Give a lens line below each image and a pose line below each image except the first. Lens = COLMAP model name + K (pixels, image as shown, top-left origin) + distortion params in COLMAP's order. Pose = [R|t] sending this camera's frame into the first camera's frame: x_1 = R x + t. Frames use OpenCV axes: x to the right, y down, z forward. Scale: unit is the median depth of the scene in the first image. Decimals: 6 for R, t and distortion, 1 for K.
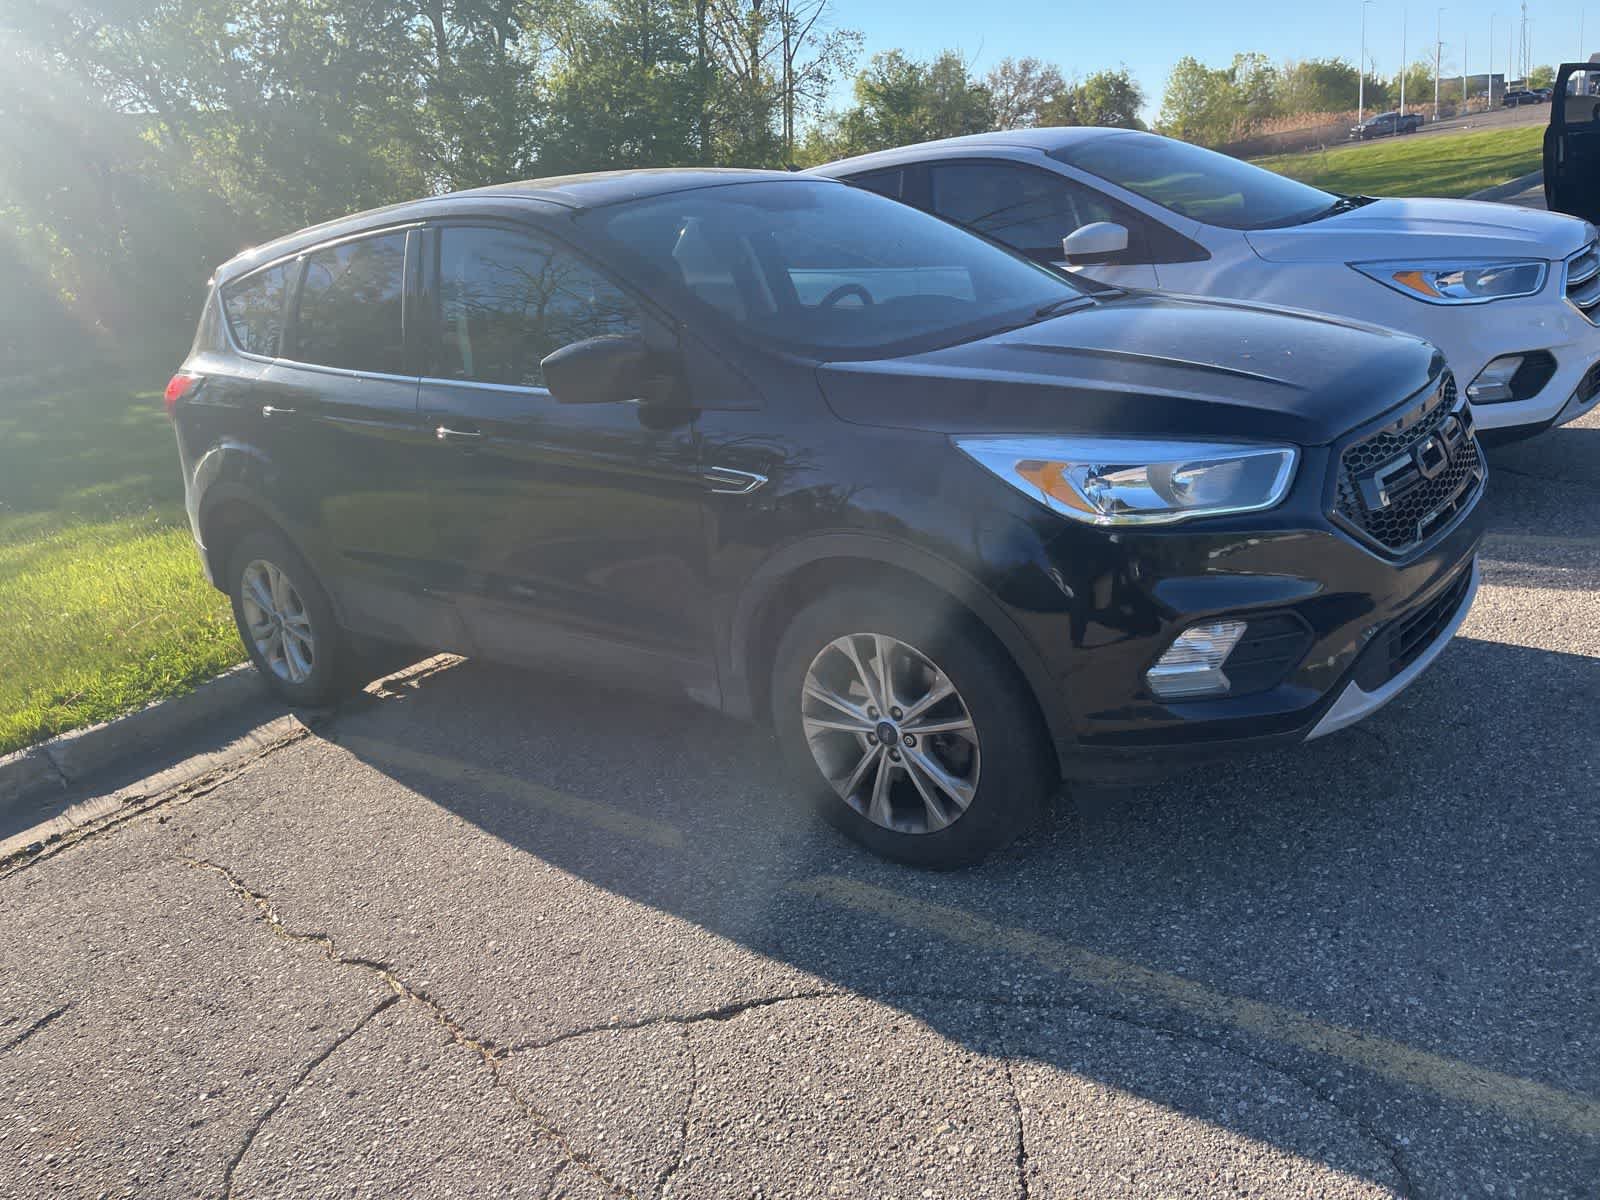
lens RADIAL K [[1203.2, 0, 796.9], [0, 1203.2, 608.6], [0, 0, 1]] dist [0.080865, -0.112497]
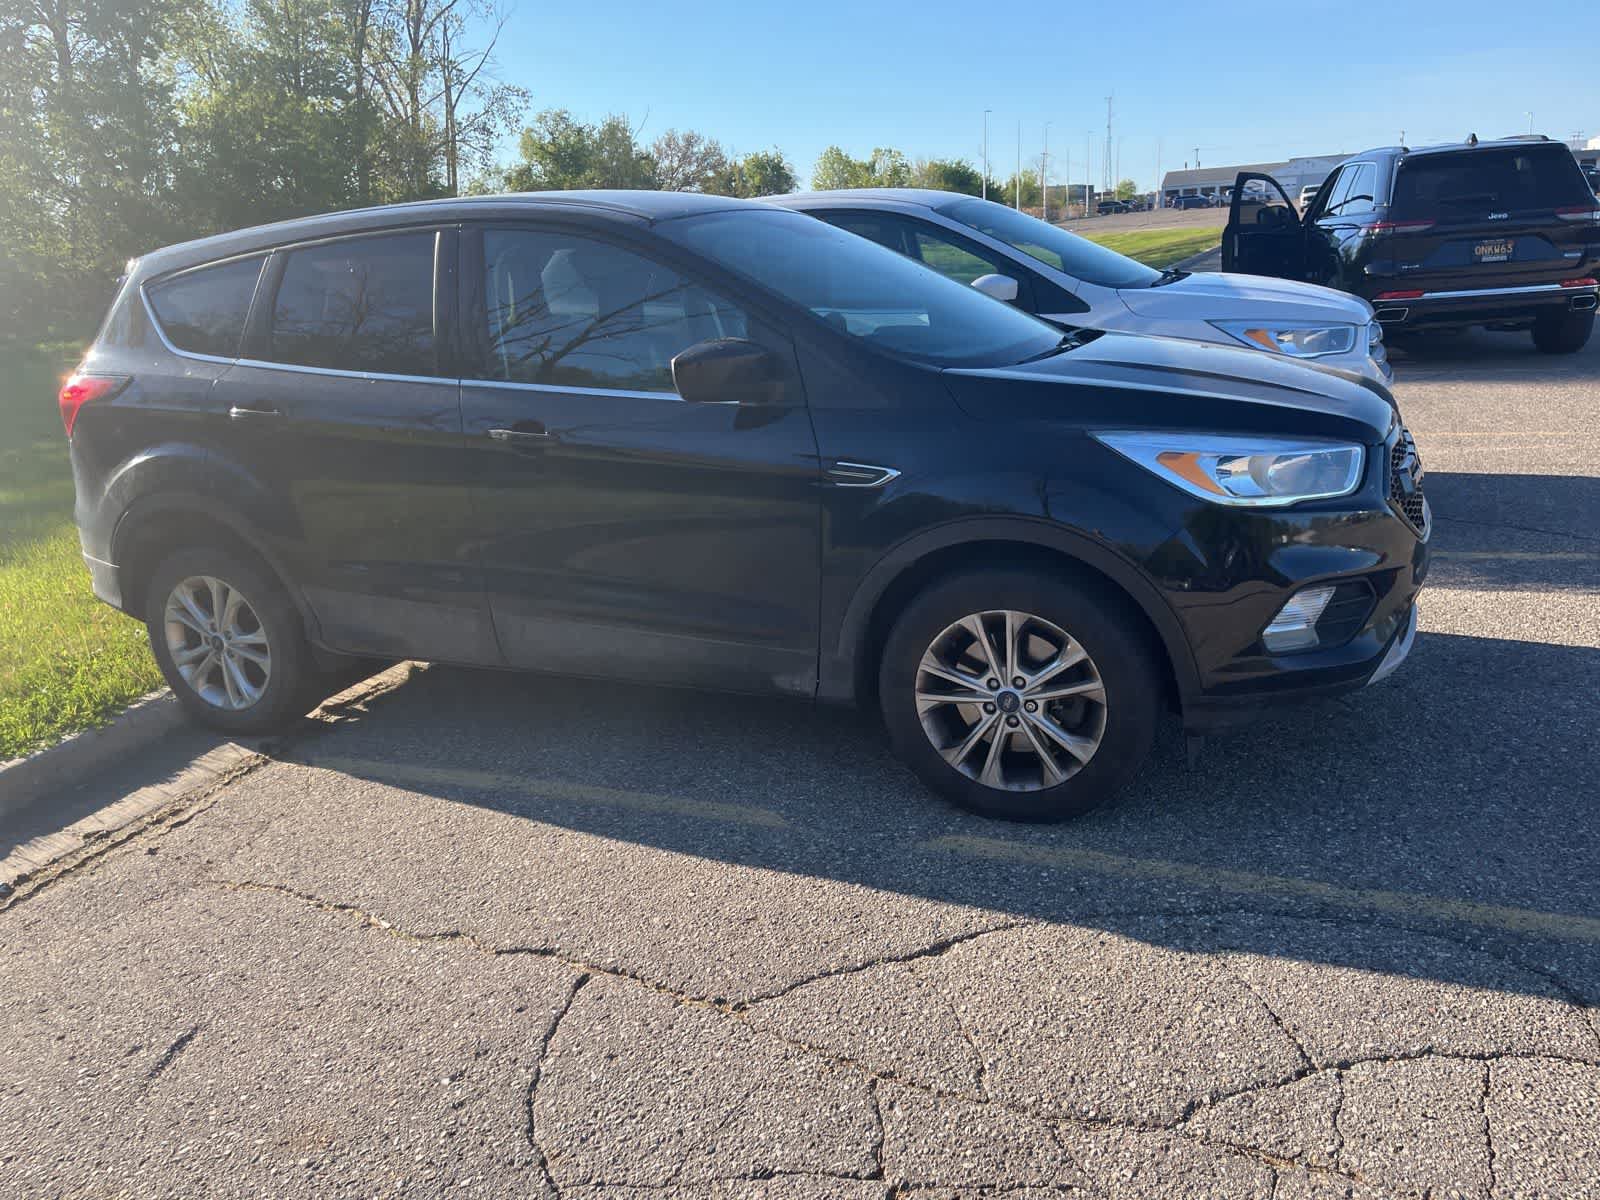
lens RADIAL K [[1194.8, 0, 791.3], [0, 1194.8, 646.1], [0, 0, 1]] dist [0.072829, -0.092569]
pose [[0.962320, -0.021250, 0.271088, -0.269044], [0.026370, 0.999536, -0.015256, 0.040964], [-0.270638, 0.021830, 0.962434, -0.009218]]
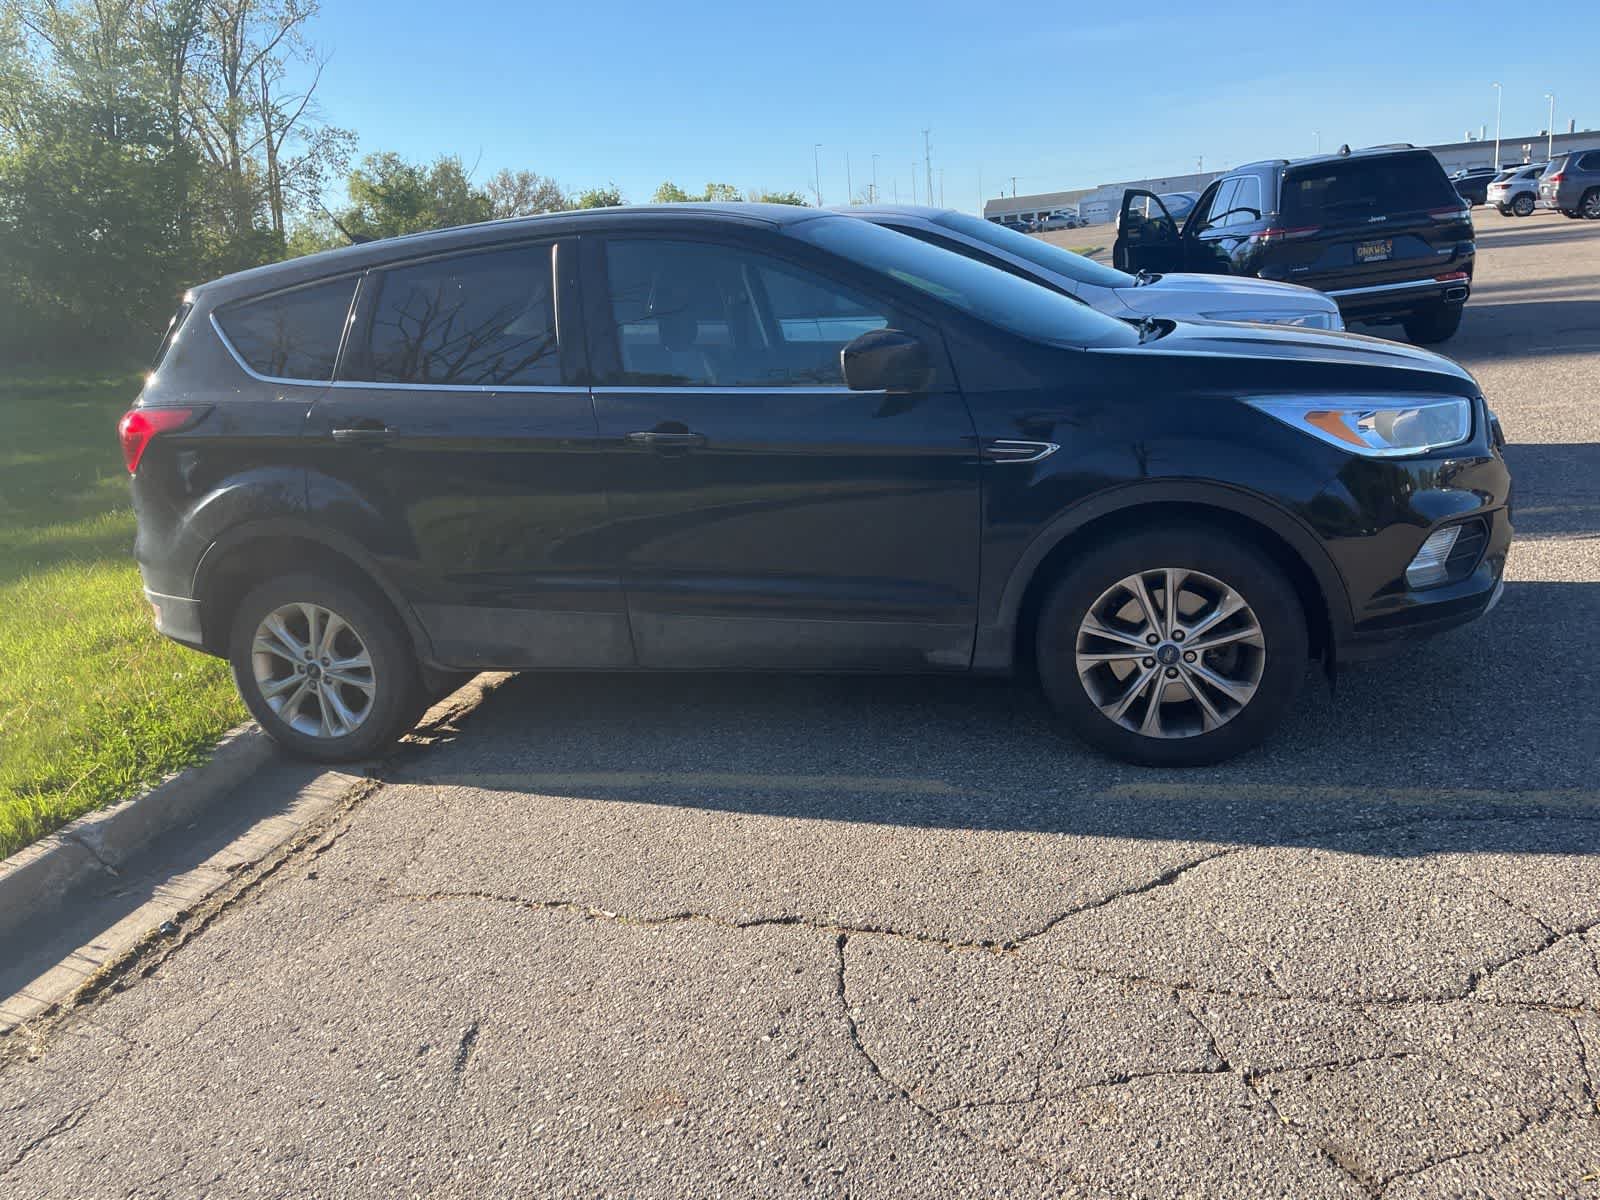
lens RADIAL K [[1194.8, 0, 791.3], [0, 1194.8, 646.1], [0, 0, 1]] dist [0.072829, -0.092569]
pose [[0.920058, -0.081157, 0.383284, -0.467333], [0.101636, 0.994259, -0.033446, 0.062619], [-0.378370, 0.069727, 0.923025, 0.025024]]
